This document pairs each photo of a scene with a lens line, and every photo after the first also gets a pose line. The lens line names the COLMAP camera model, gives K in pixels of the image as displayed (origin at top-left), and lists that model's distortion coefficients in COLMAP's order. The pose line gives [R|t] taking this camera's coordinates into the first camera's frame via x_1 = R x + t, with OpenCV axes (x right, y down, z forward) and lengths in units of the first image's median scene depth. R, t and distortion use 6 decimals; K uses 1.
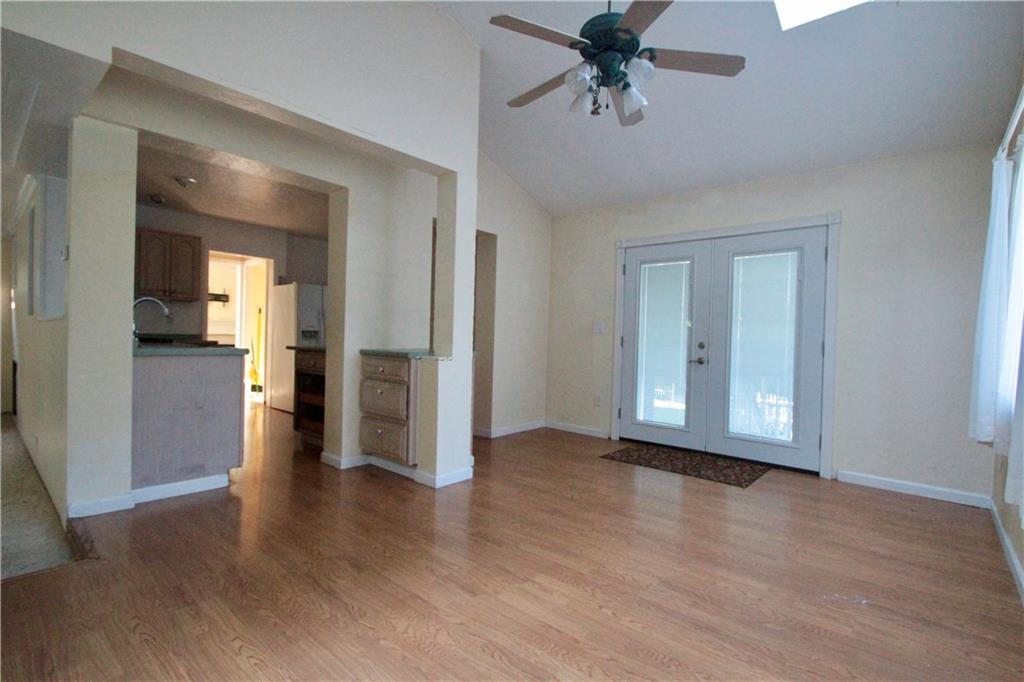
lens RADIAL K [[476.0, 0, 521.7], [0, 476.0, 342.1], [0, 0, 1]] dist [0.018617, -0.020428]
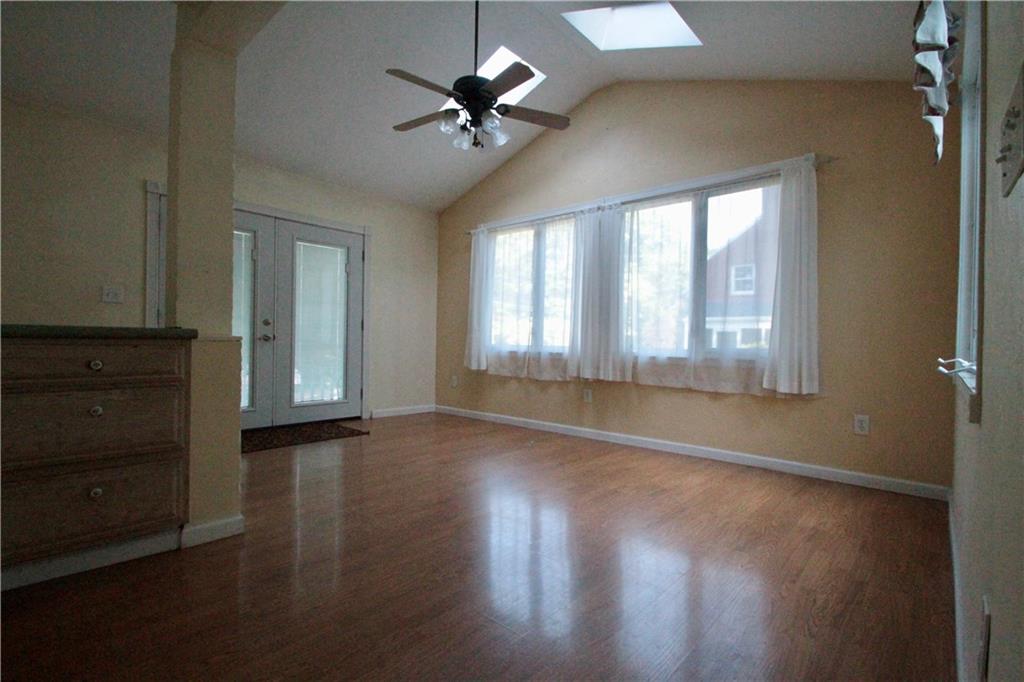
lens RADIAL K [[476.0, 0, 521.7], [0, 476.0, 342.1], [0, 0, 1]] dist [0.018617, -0.020428]
pose [[0.011108, -0.031957, 0.999428, -0.698390], [-0.005826, 0.999470, 0.032023, 0.014873], [-0.999921, -0.006178, 0.010916, 0.509121]]
